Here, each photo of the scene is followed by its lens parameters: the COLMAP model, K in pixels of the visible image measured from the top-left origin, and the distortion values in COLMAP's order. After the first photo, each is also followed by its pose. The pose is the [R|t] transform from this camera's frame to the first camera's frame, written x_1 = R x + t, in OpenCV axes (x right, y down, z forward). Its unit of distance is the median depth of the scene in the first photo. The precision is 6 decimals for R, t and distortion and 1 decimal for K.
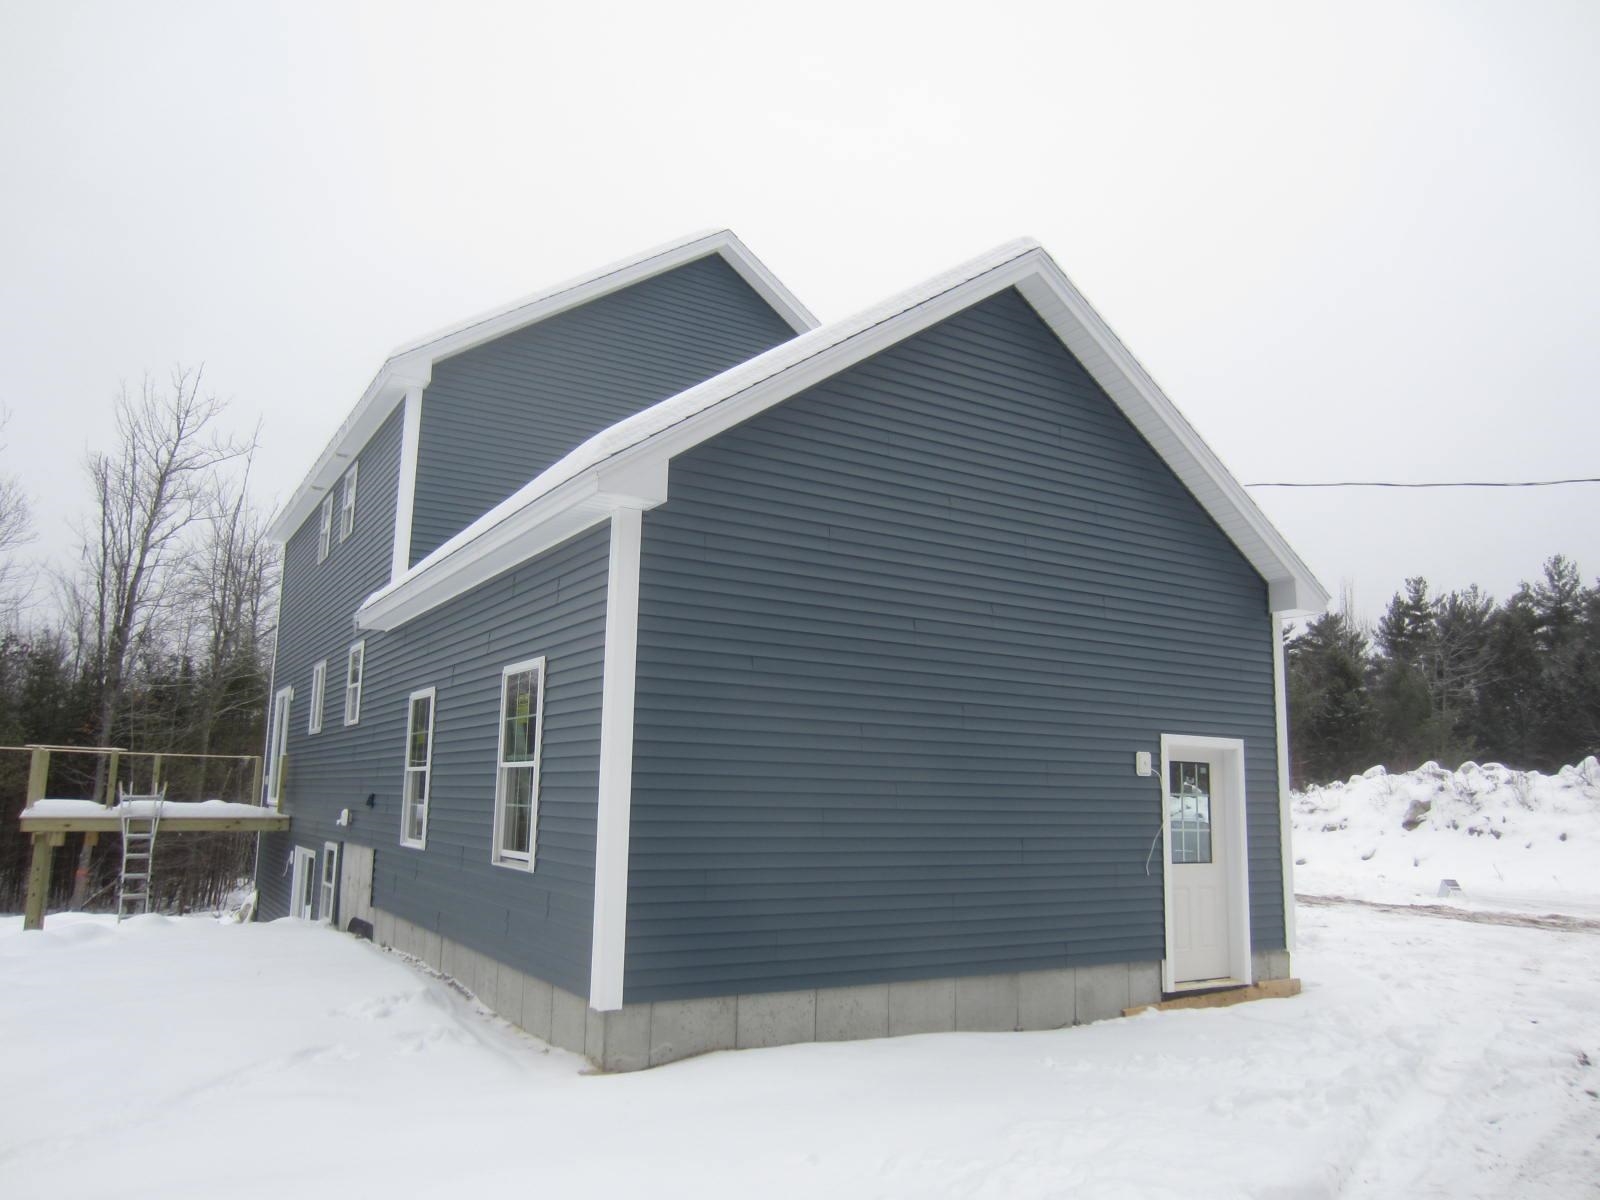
lens RADIAL K [[1121.2, 0, 804.3], [0, 1121.2, 613.1], [0, 0, 1]] dist [-0.011497, -0.000123]
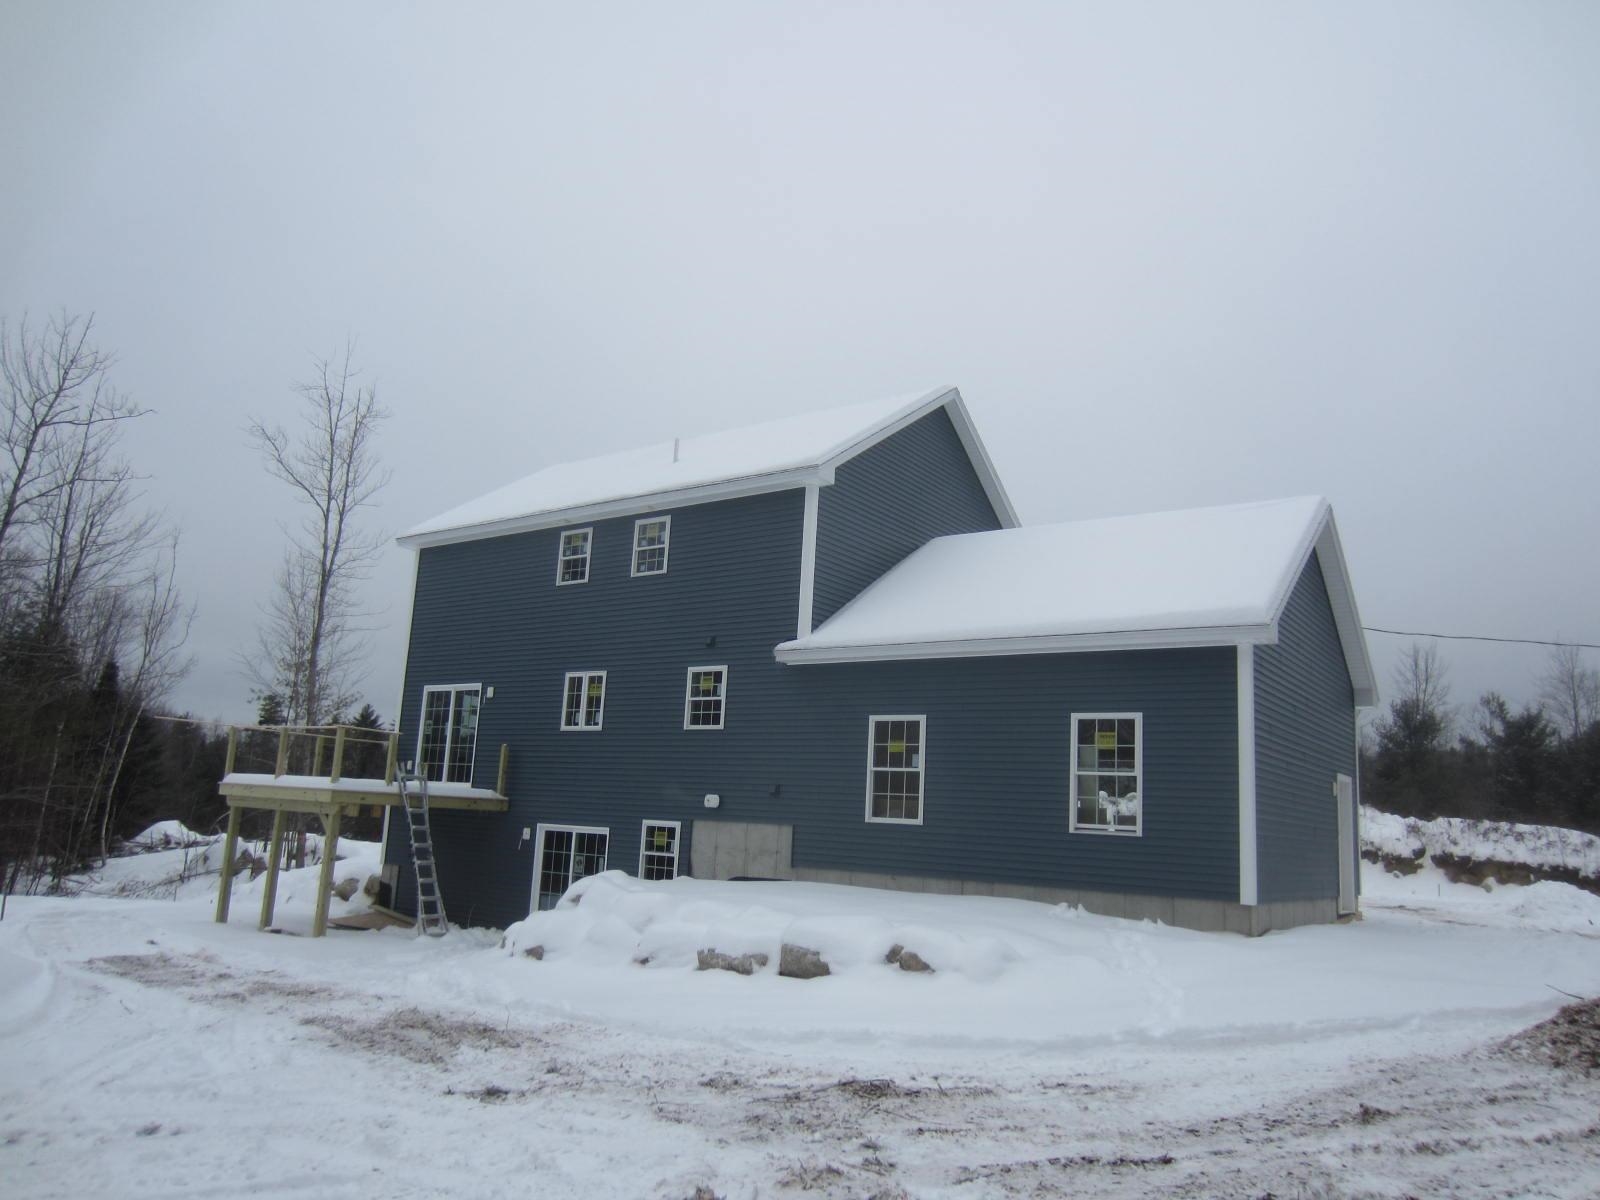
lens RADIAL K [[1121.2, 0, 804.3], [0, 1121.2, 613.1], [0, 0, 1]] dist [-0.011497, -0.000123]
pose [[0.928680, 0.100602, 0.356977, -0.650645], [-0.096944, 0.994891, -0.028174, -0.007902], [-0.357988, -0.008443, 0.933688, -0.211624]]
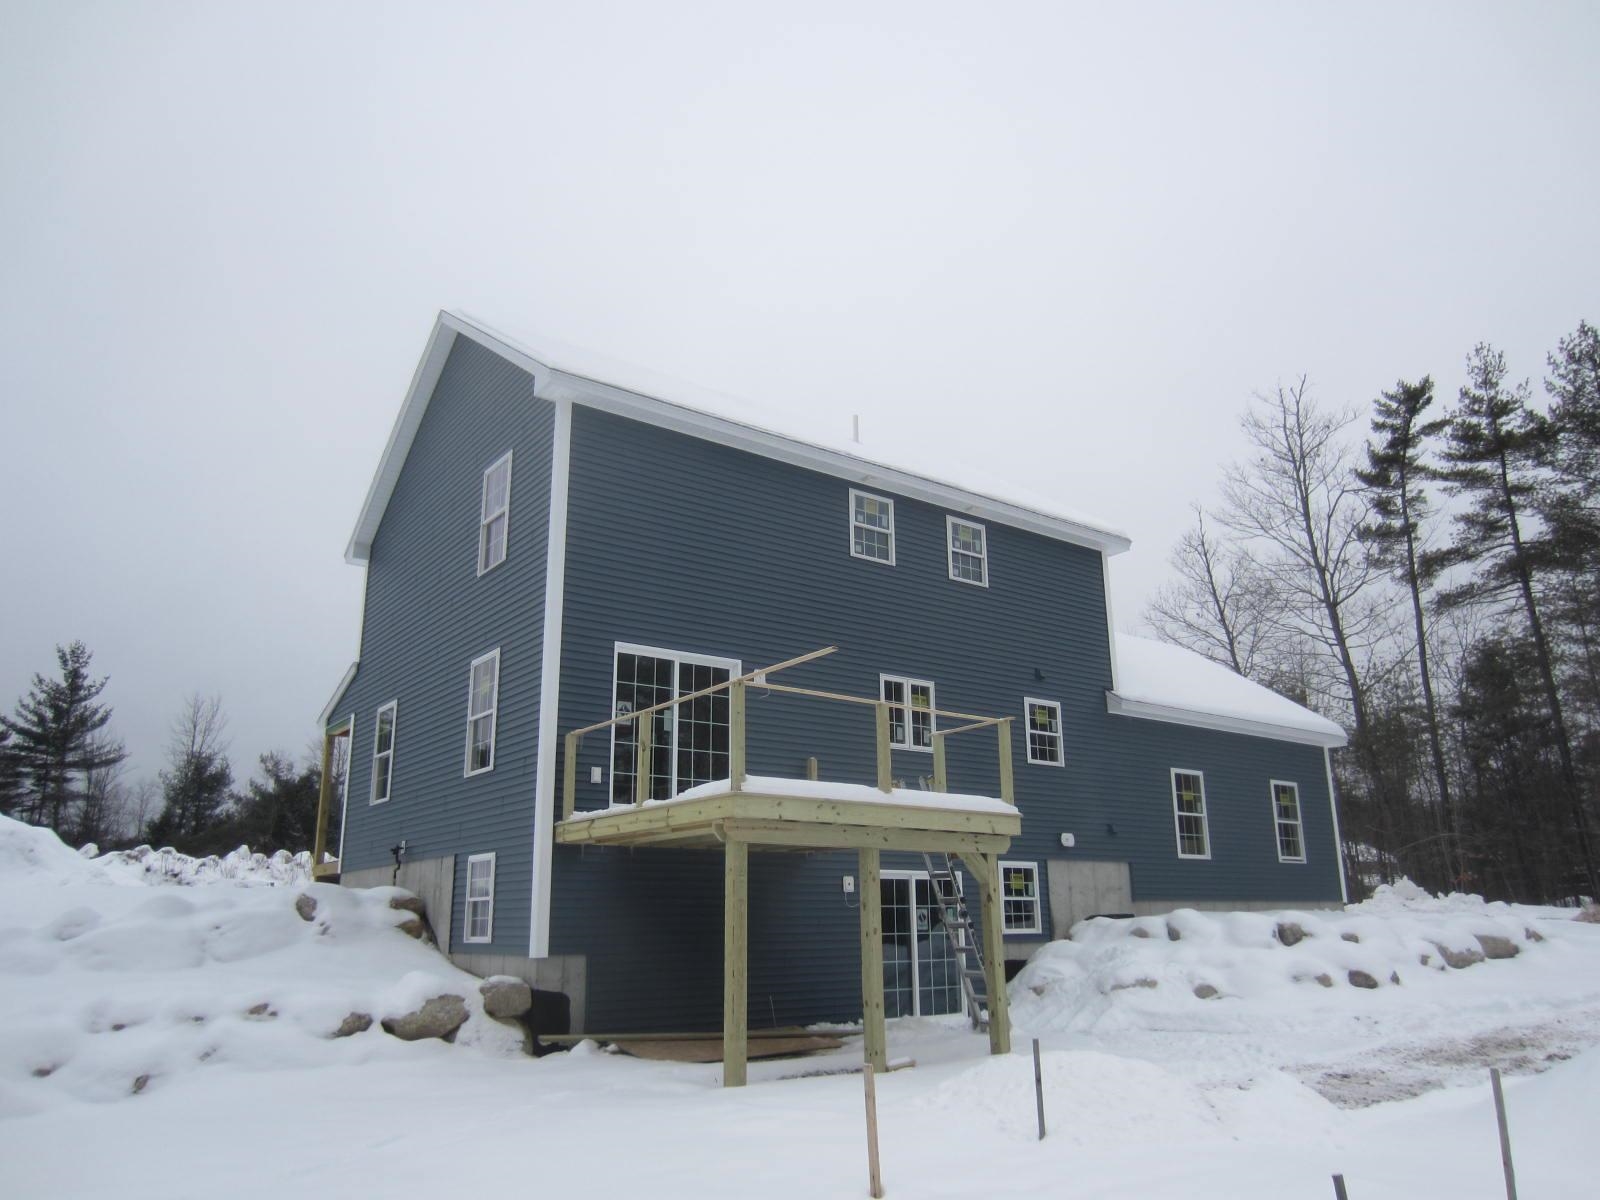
lens RADIAL K [[1140.4, 0, 800.0], [0, 1140.4, 600.0], [0, 0, 1]] dist [-0.012345, 0.002060]
pose [[-0.075722, 0.258464, 0.963049, -1.395539], [-0.153686, 0.951255, -0.267383, 0.258773], [-0.985214, -0.168254, -0.032309, 1.136052]]
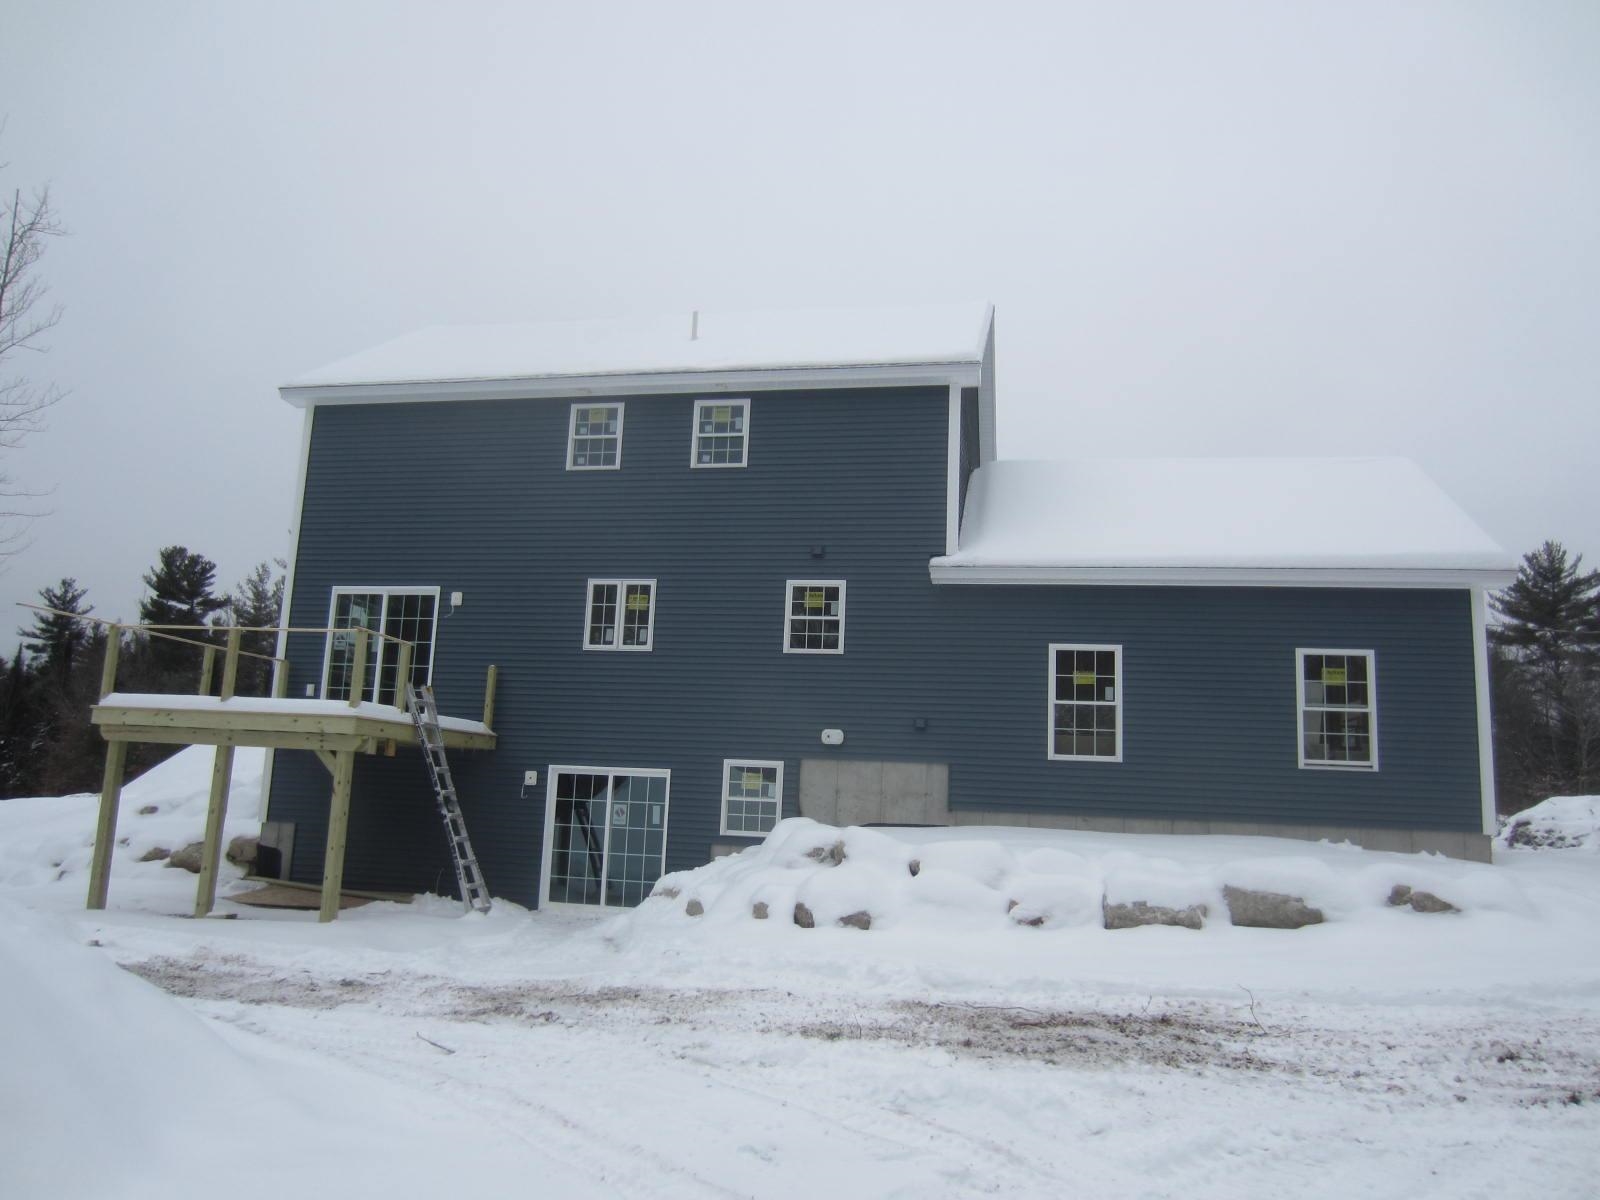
lens RADIAL K [[1140.4, 0, 800.0], [0, 1140.4, 600.0], [0, 0, 1]] dist [-0.012345, 0.002060]
pose [[0.696049, 0.136810, 0.704840, -1.024578], [-0.147183, 0.988019, -0.046429, 0.085432], [-0.702747, -0.071423, 0.707846, 0.183207]]
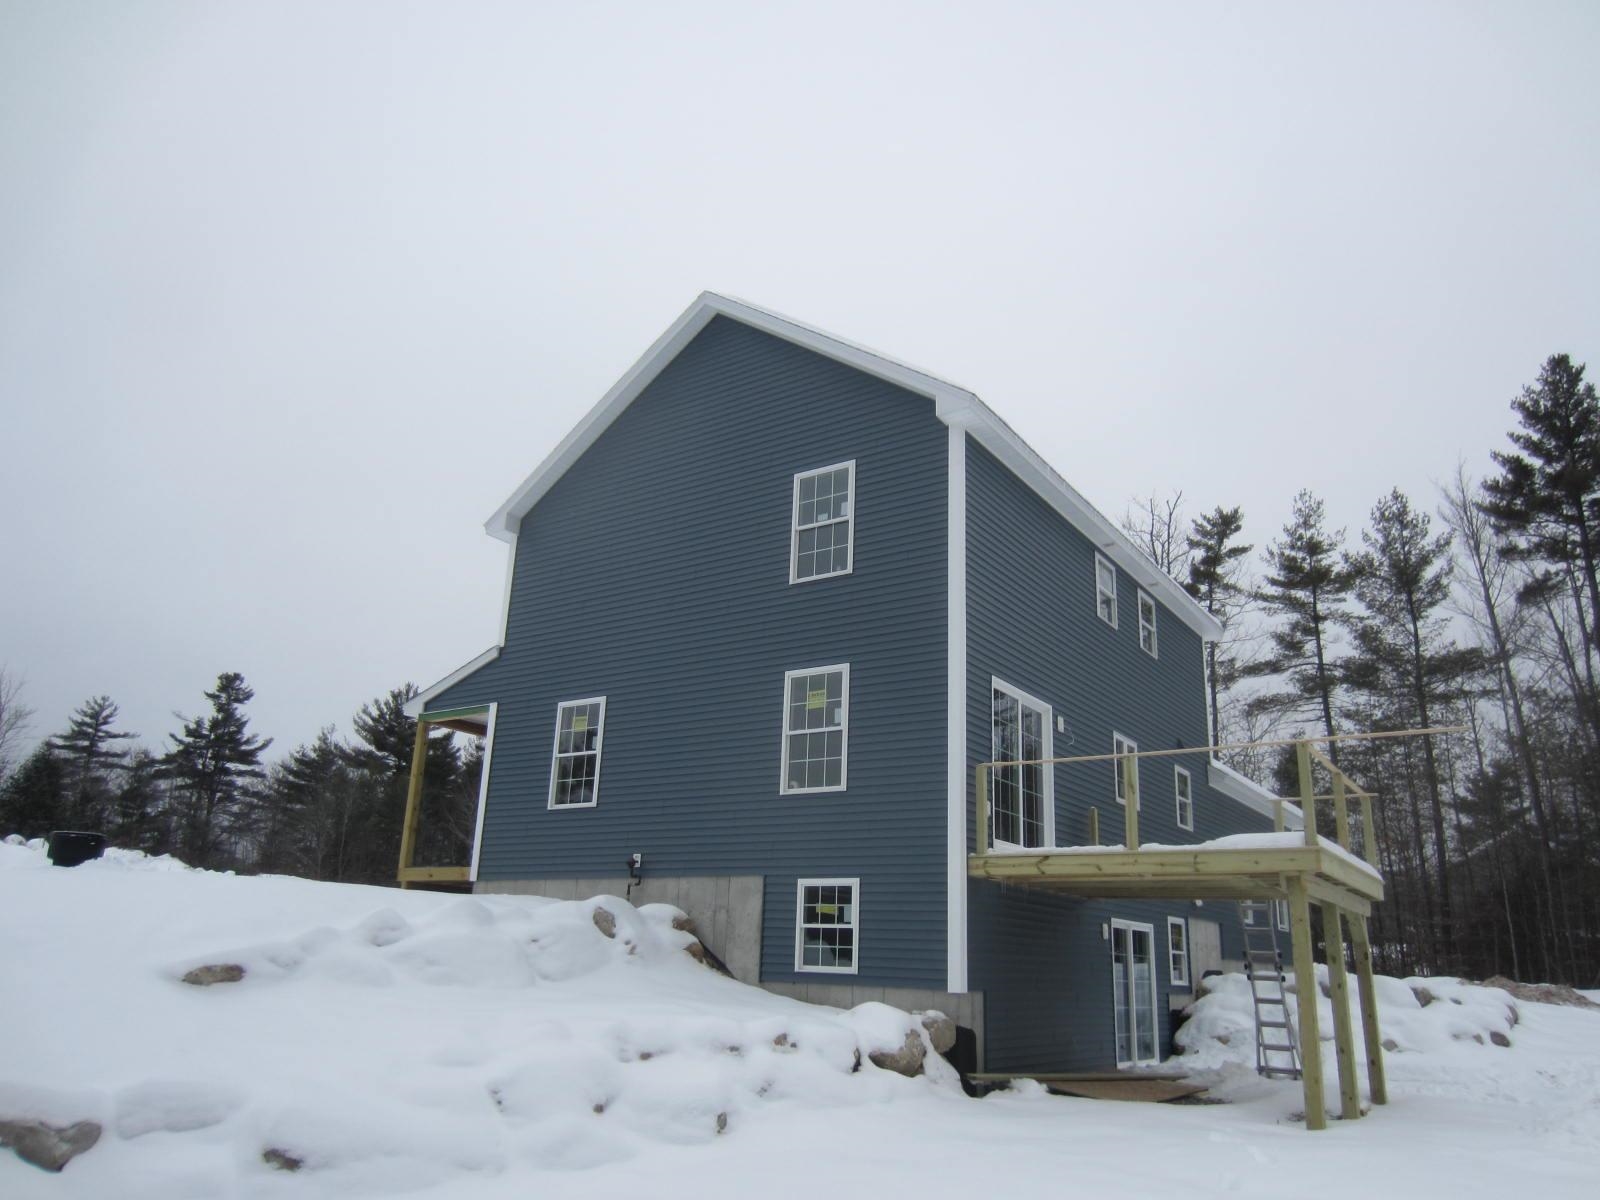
lens RADIAL K [[1141.8, 0, 800.0], [0, 1141.8, 600.0], [0, 0, 1]] dist [-0.011237, -0.002378]
pose [[-0.392691, 0.250237, 0.884972, -1.271867], [-0.196494, 0.917222, -0.346546, 0.350042], [-0.898434, -0.309977, -0.311015, 1.633414]]
